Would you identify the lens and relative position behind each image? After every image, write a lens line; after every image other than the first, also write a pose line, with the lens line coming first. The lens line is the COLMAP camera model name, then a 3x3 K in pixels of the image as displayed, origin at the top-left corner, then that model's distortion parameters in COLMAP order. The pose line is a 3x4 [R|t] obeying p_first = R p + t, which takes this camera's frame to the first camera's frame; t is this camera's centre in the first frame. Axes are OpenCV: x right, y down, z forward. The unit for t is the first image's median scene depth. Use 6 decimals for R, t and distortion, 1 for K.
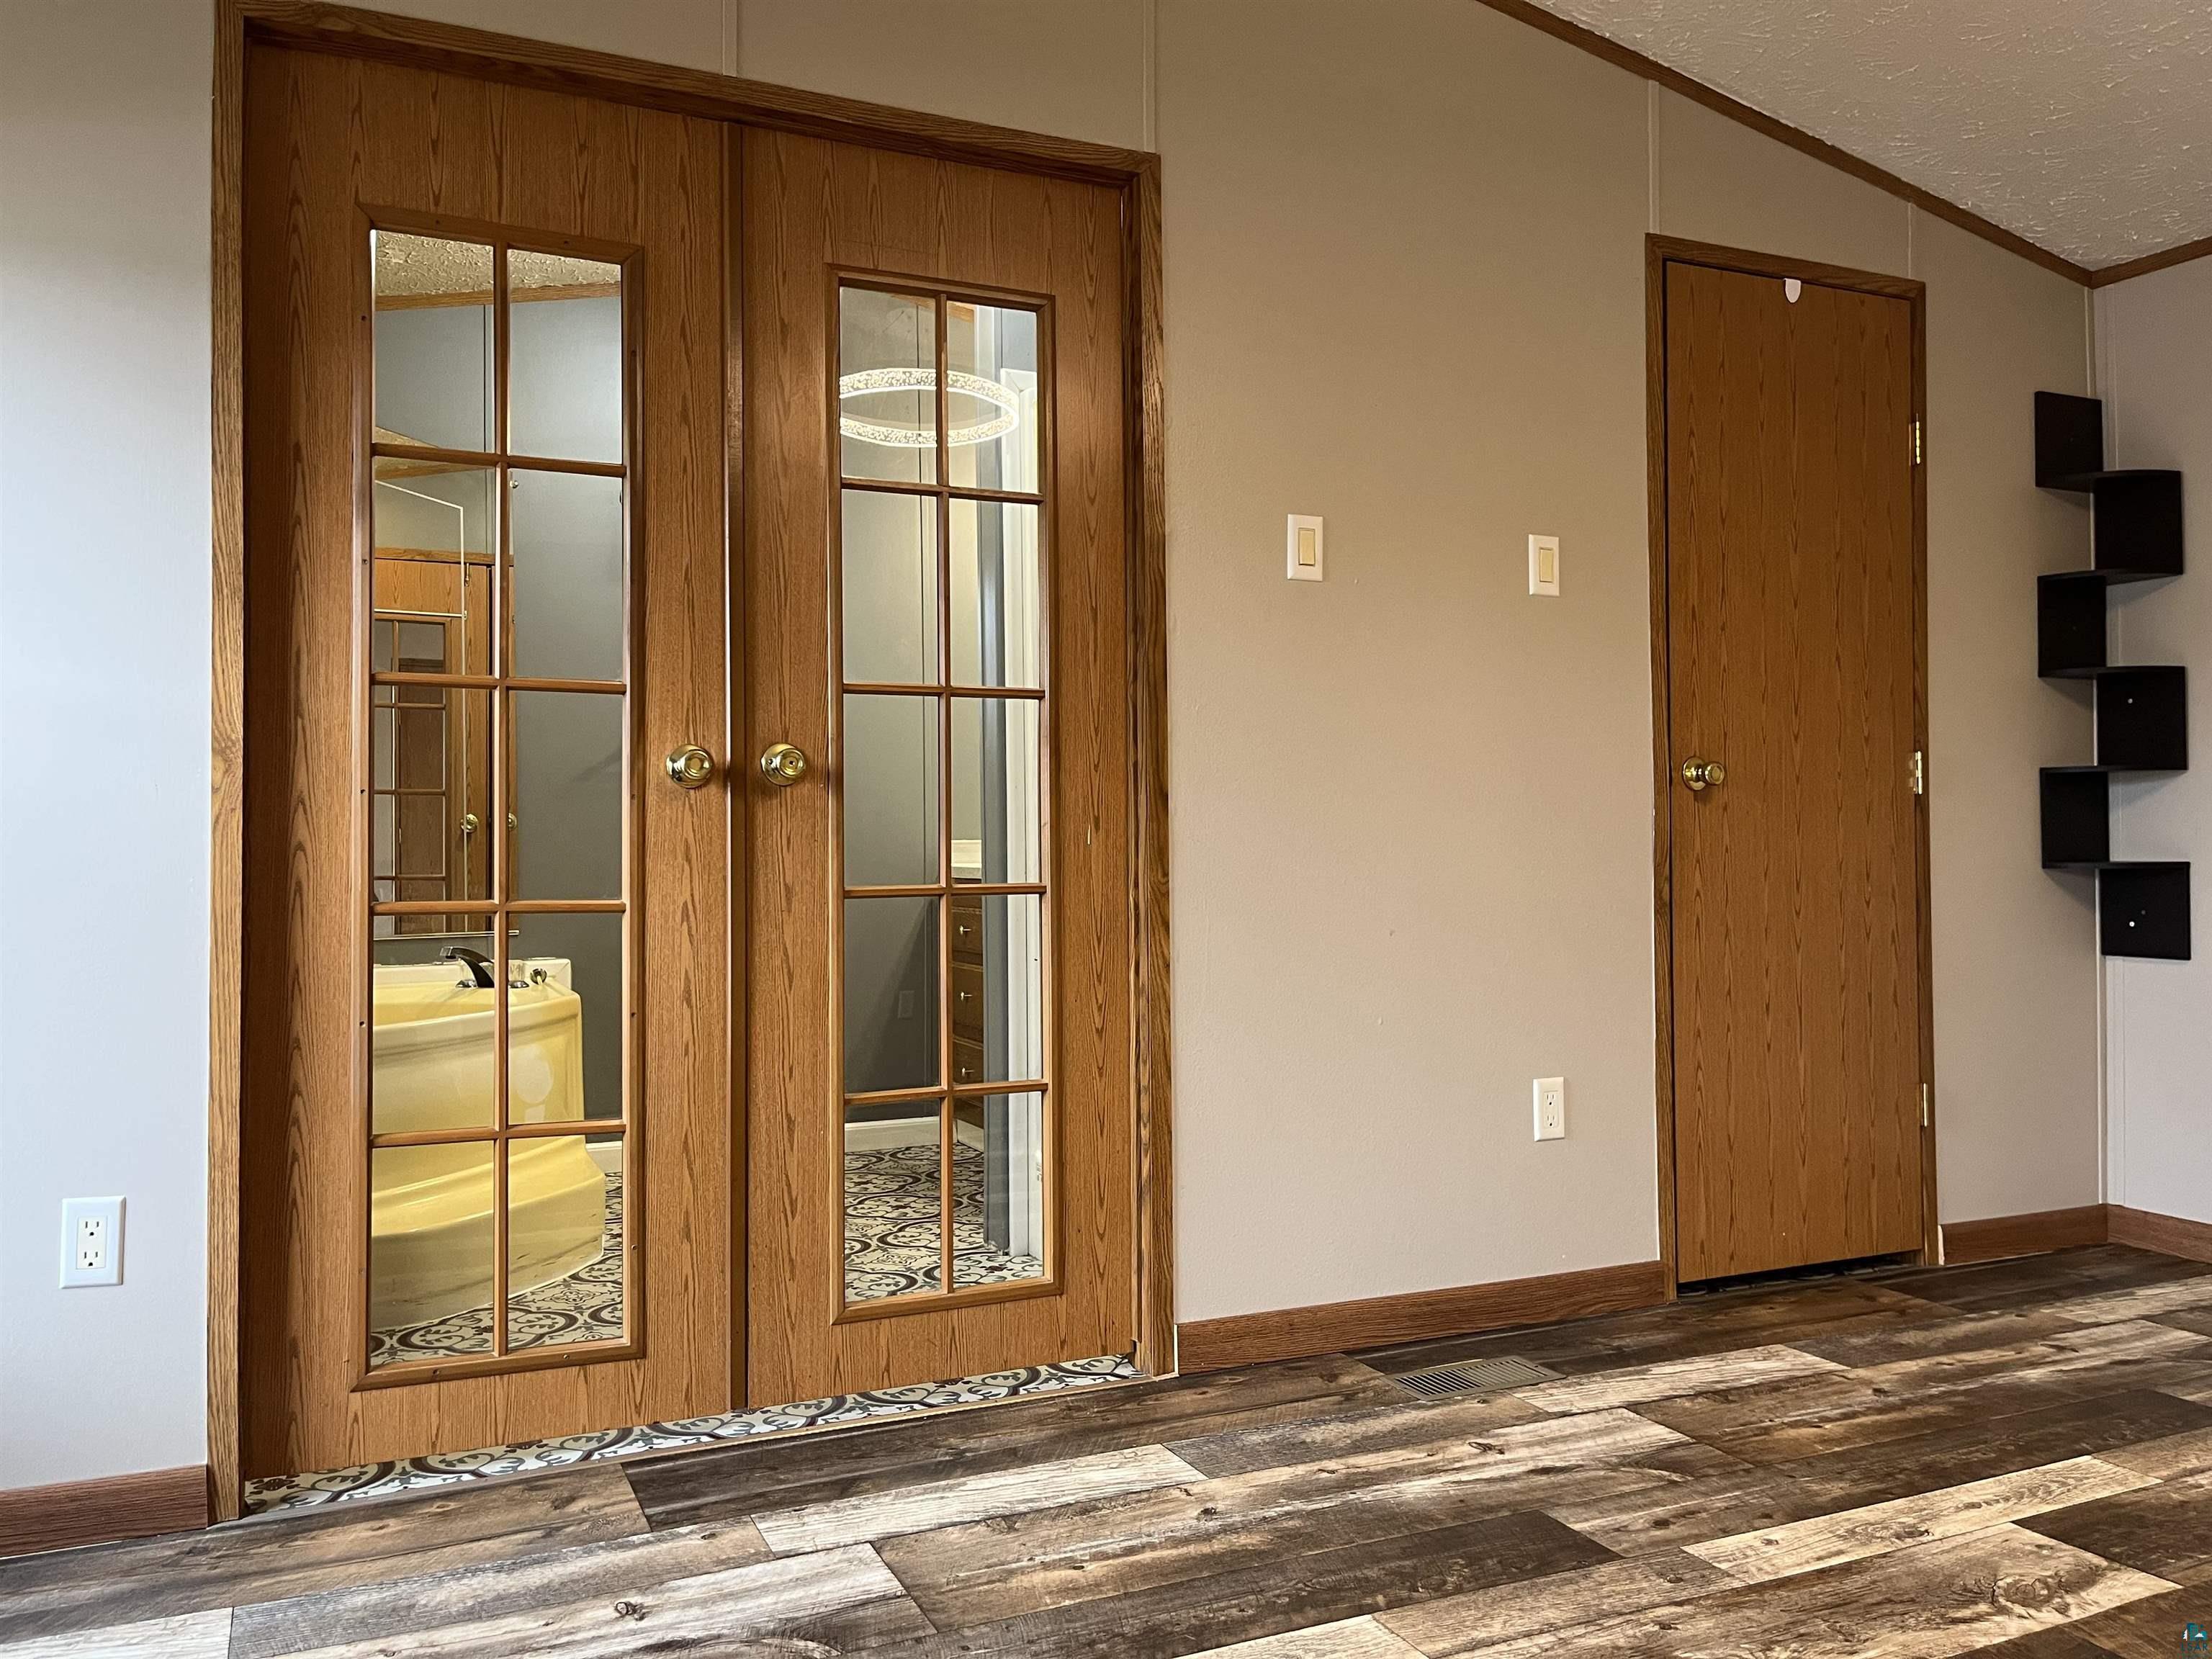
lens RADIAL K [[1677.2, 0, 1104.8], [0, 1677.2, 826.5], [0, 0, 1]] dist [-0.000424, -0.002425]
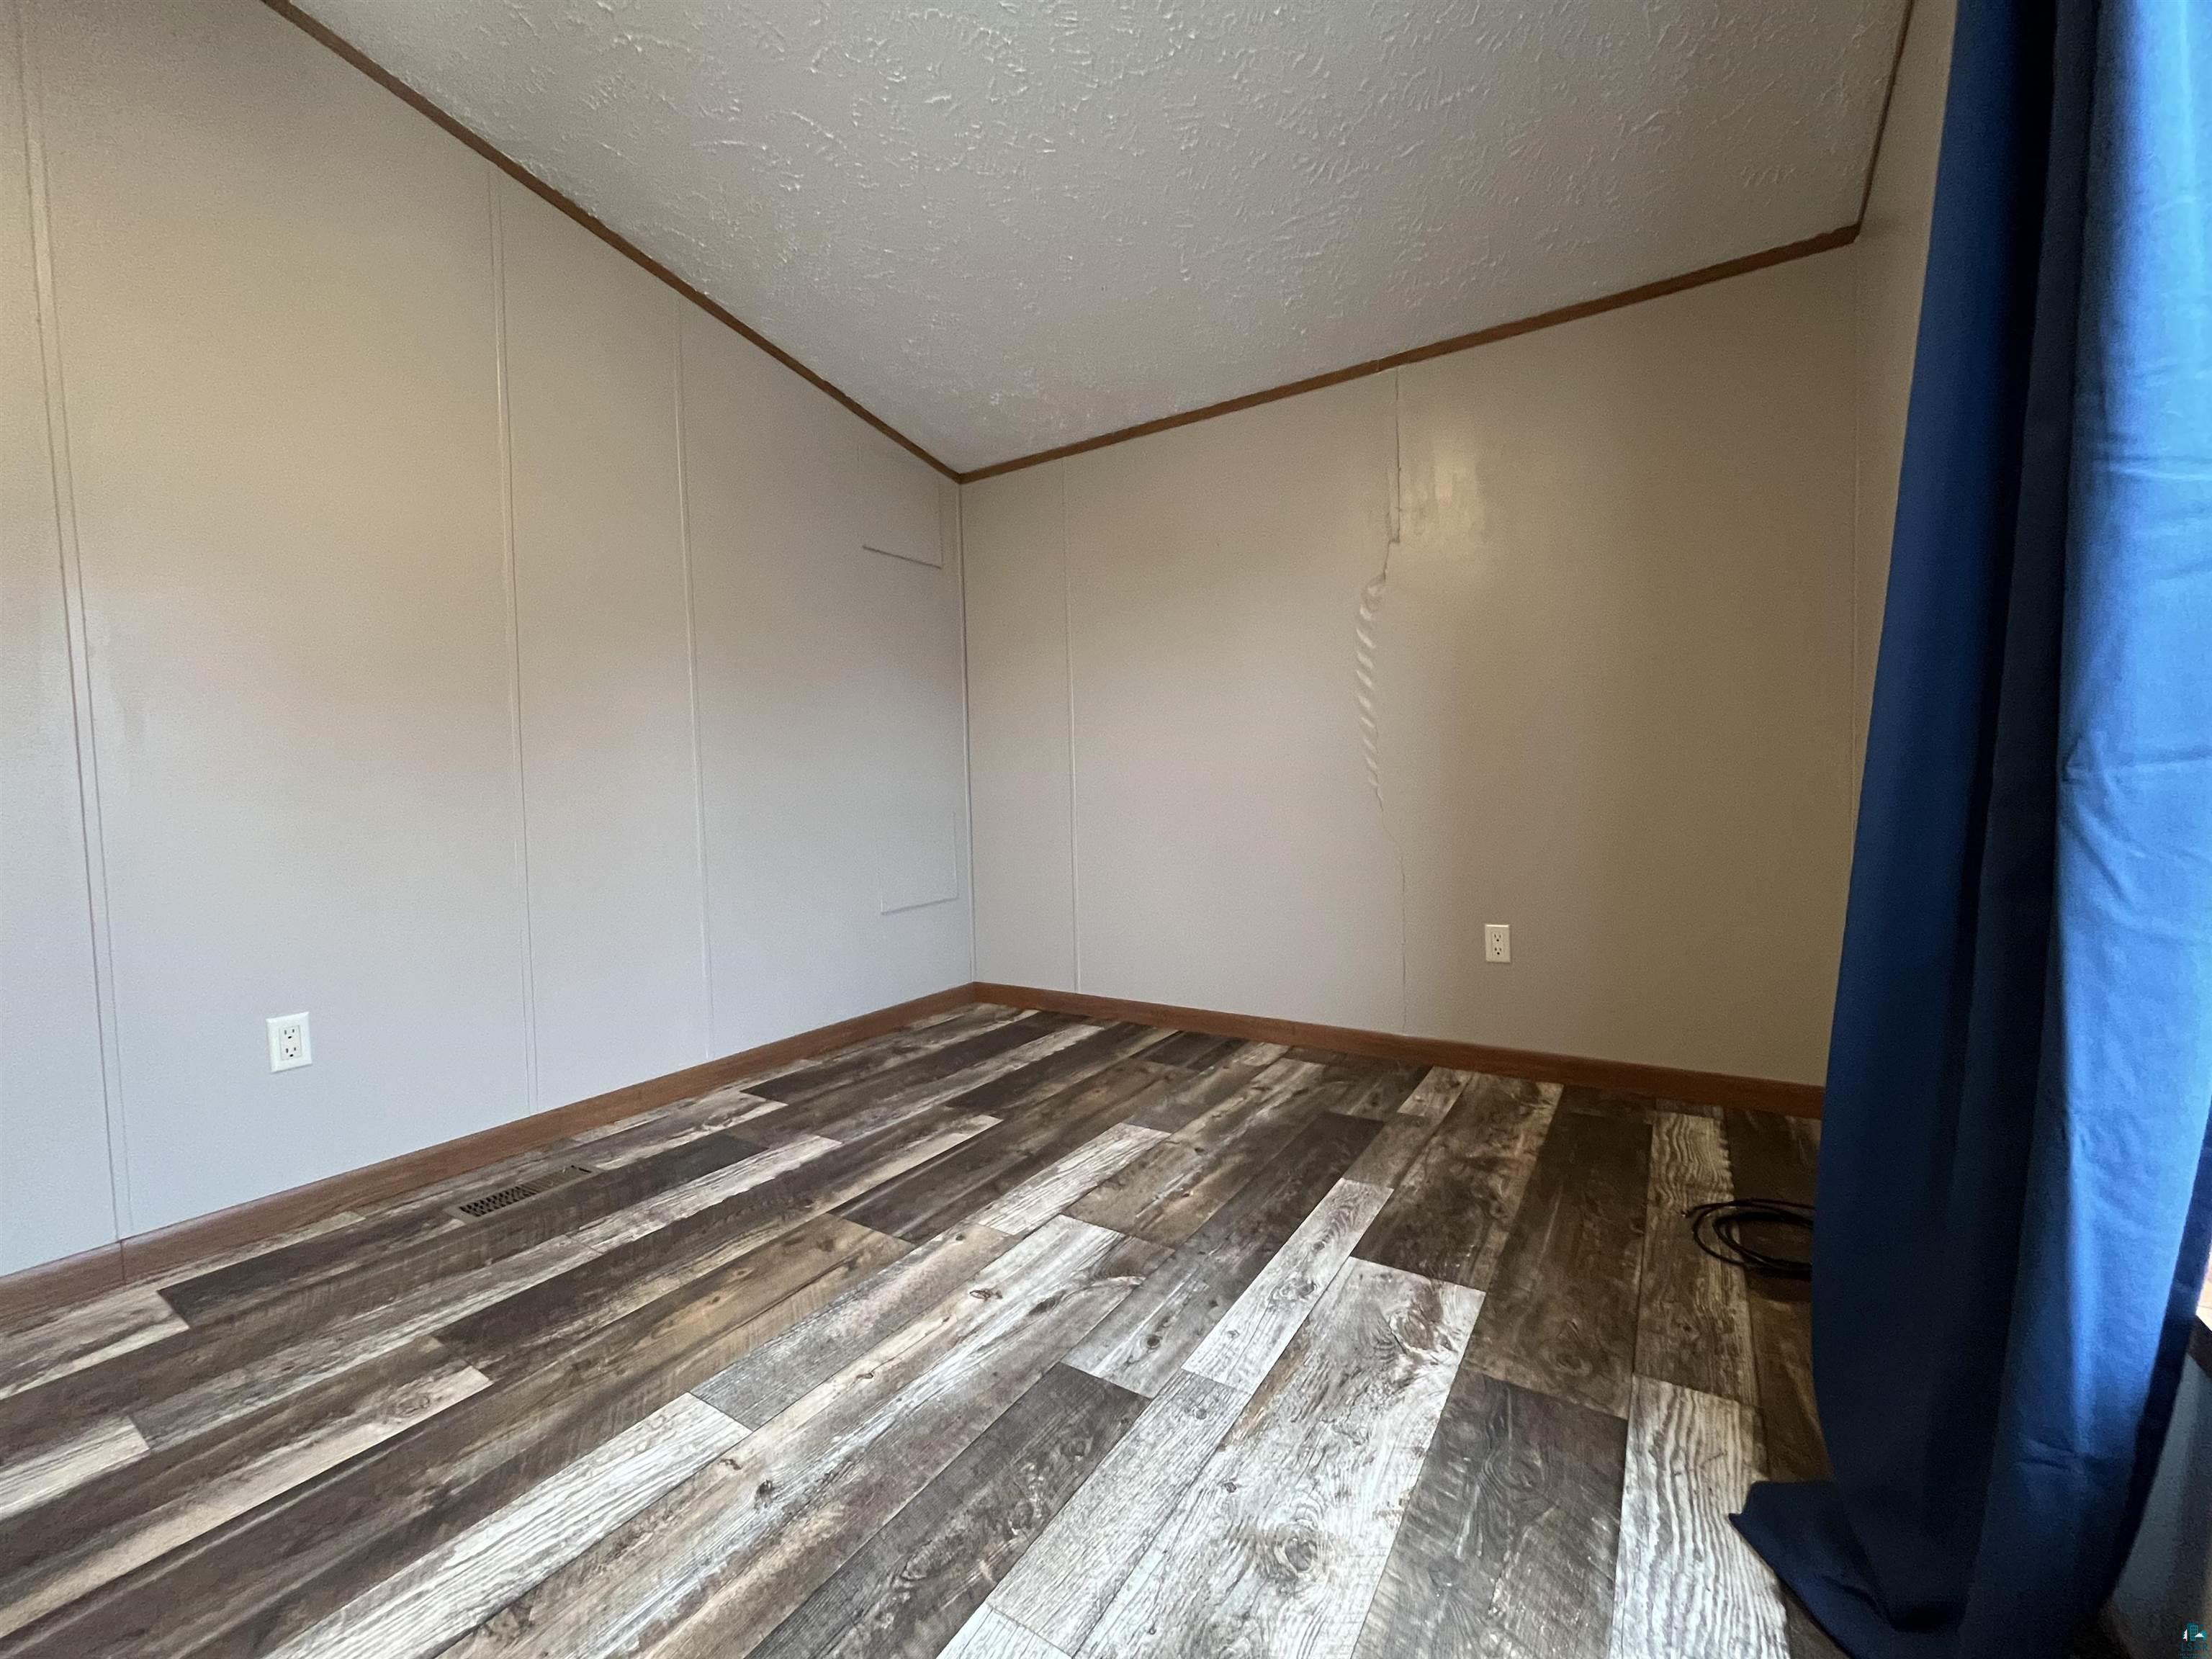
lens RADIAL K [[885.2, 0, 1107.7], [0, 885.2, 832.7], [0, 0, 1]] dist [-0.009476, -0.000273]
pose [[0.839425, -0.040681, 0.541951, -0.029839], [0.006751, 0.997898, 0.064448, 0.000723], [-0.543434, -0.050441, 0.837935, 0.466195]]
